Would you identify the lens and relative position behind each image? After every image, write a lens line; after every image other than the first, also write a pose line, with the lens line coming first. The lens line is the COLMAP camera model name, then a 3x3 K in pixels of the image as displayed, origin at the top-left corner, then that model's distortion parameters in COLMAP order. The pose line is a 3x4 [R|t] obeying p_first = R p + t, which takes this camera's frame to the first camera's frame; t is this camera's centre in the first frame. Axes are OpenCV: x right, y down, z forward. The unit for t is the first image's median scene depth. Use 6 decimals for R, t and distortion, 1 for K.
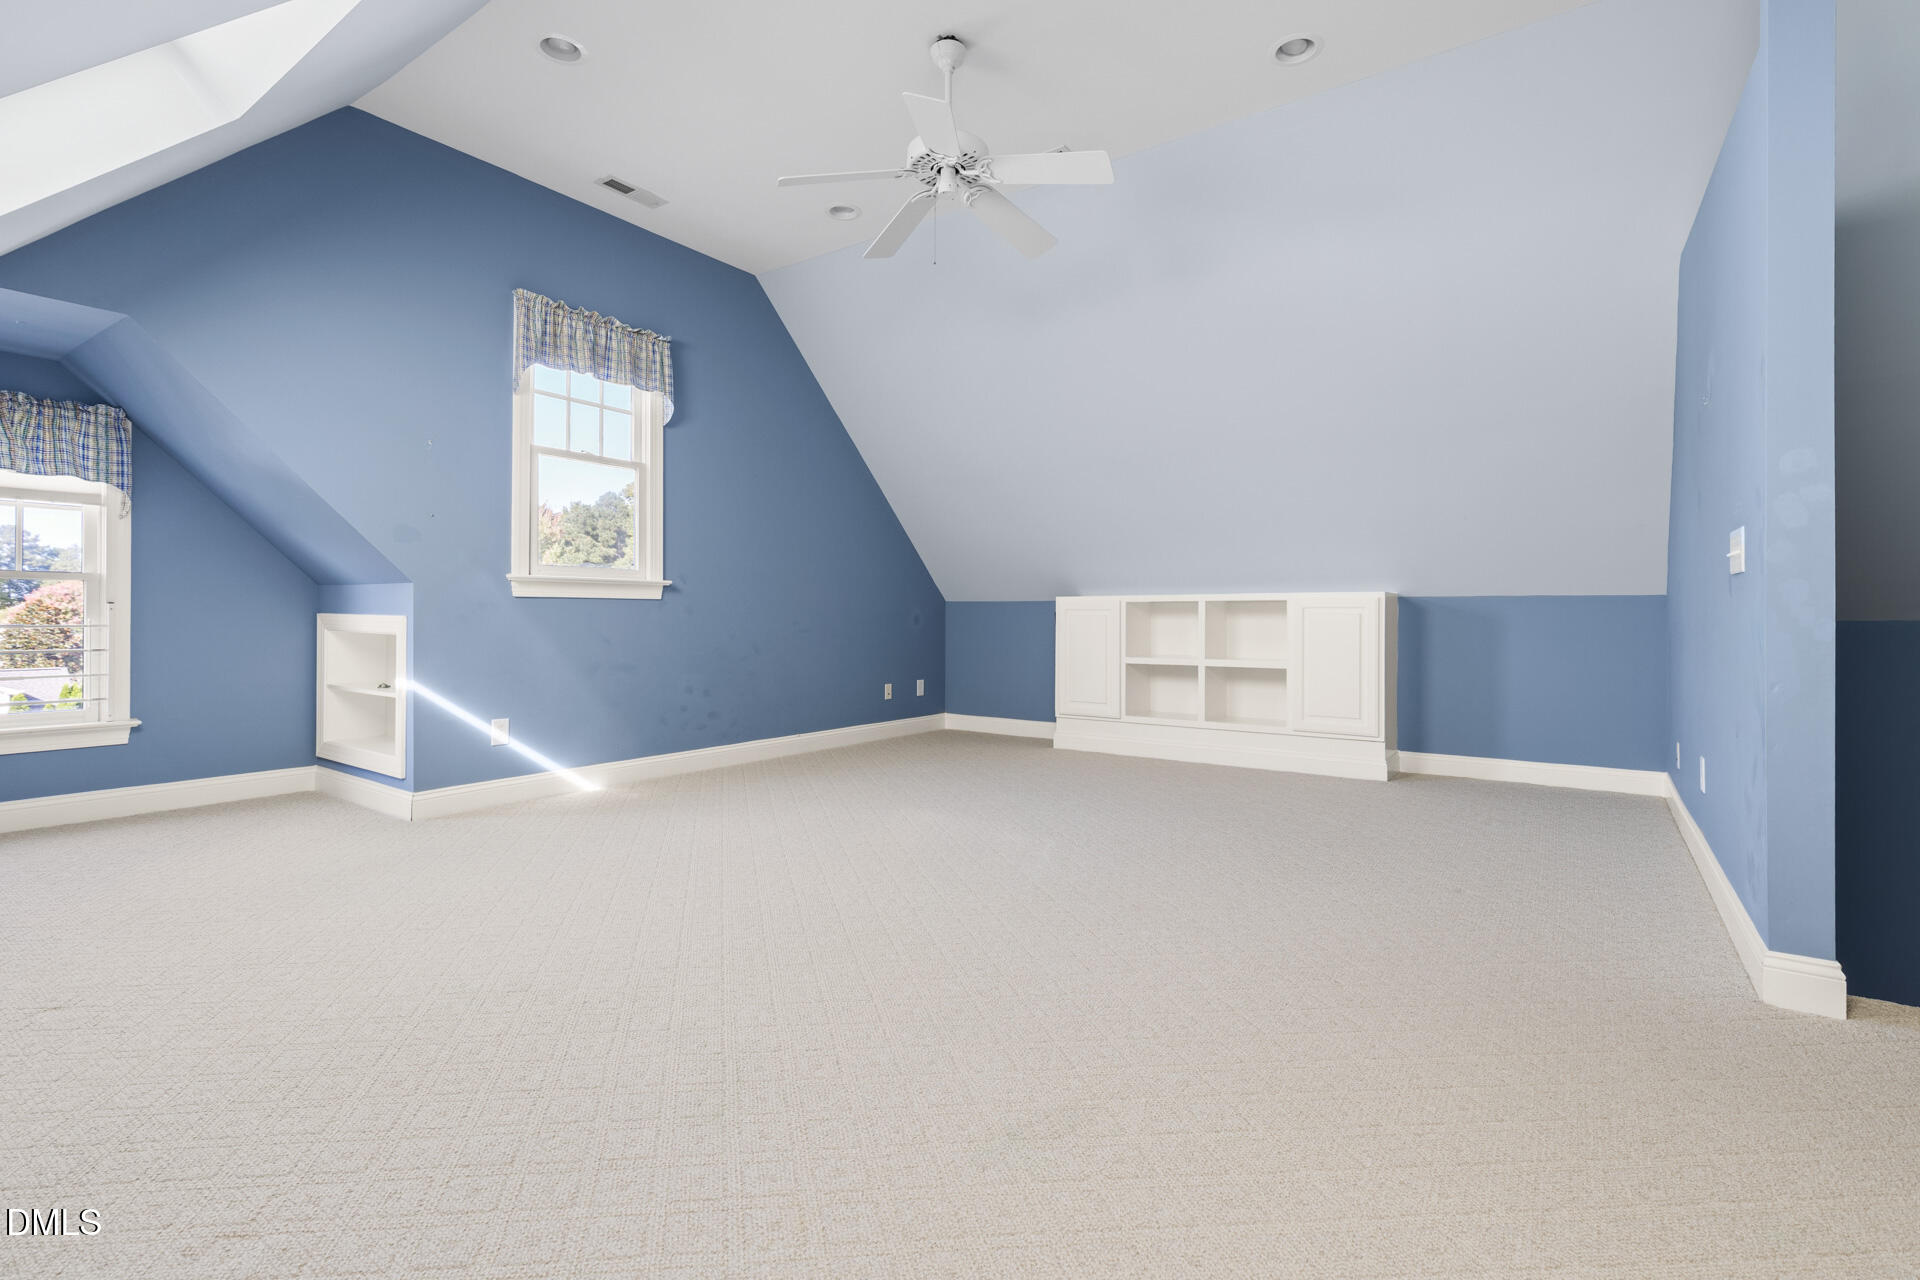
lens RADIAL K [[870.2, 0, 961.7], [0, 870.2, 614.6], [0, 0, 1]] dist [0.009701, 0.000047]
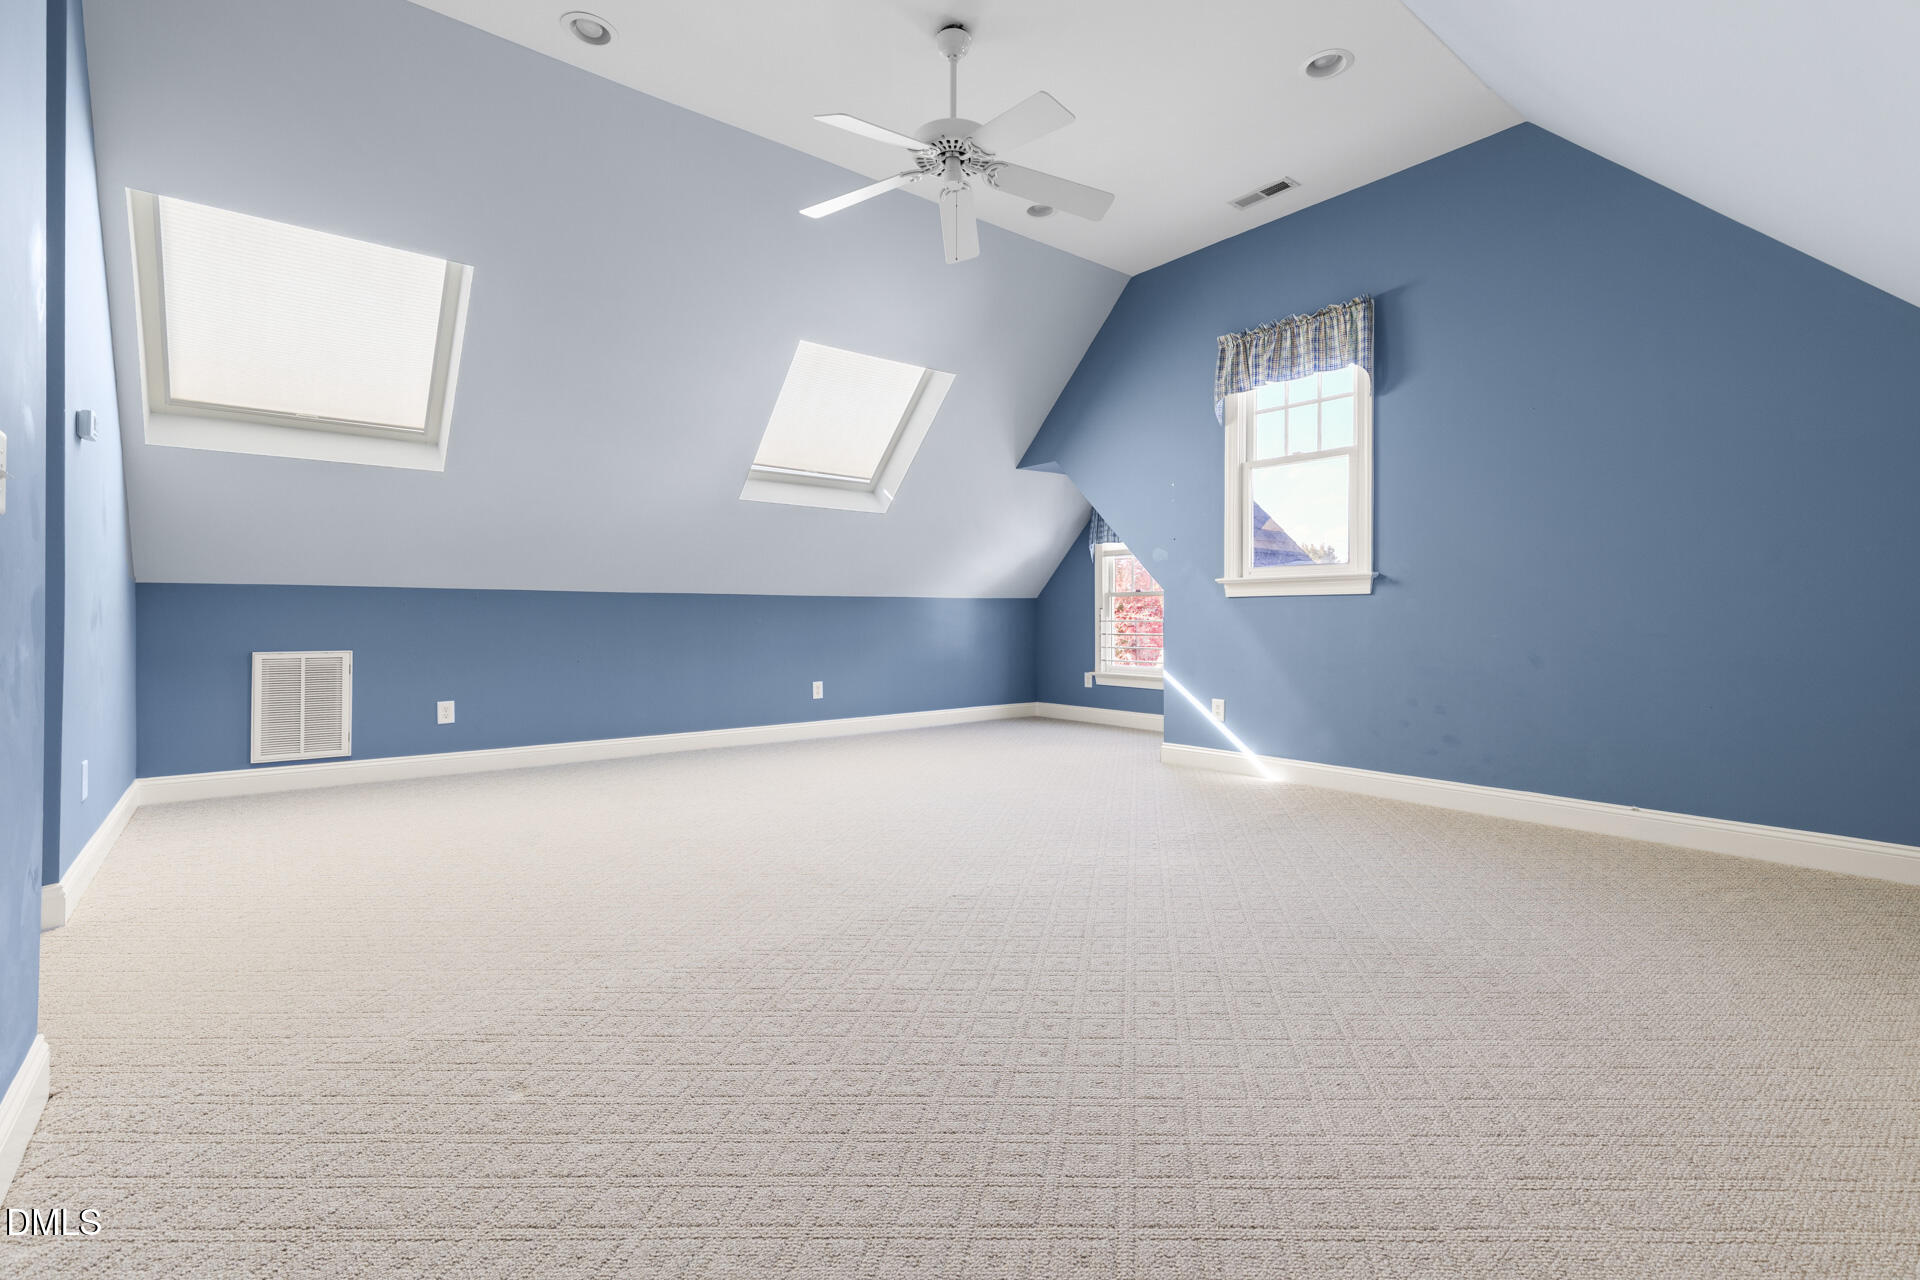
lens RADIAL K [[870.2, 0, 961.7], [0, 870.2, 614.6], [0, 0, 1]] dist [0.009701, 0.000047]
pose [[-0.269976, -0.012307, -0.962788, 0.667085], [-0.002003, 0.999923, -0.012220, 0.016420], [0.962865, -0.001370, -0.269980, 0.913258]]
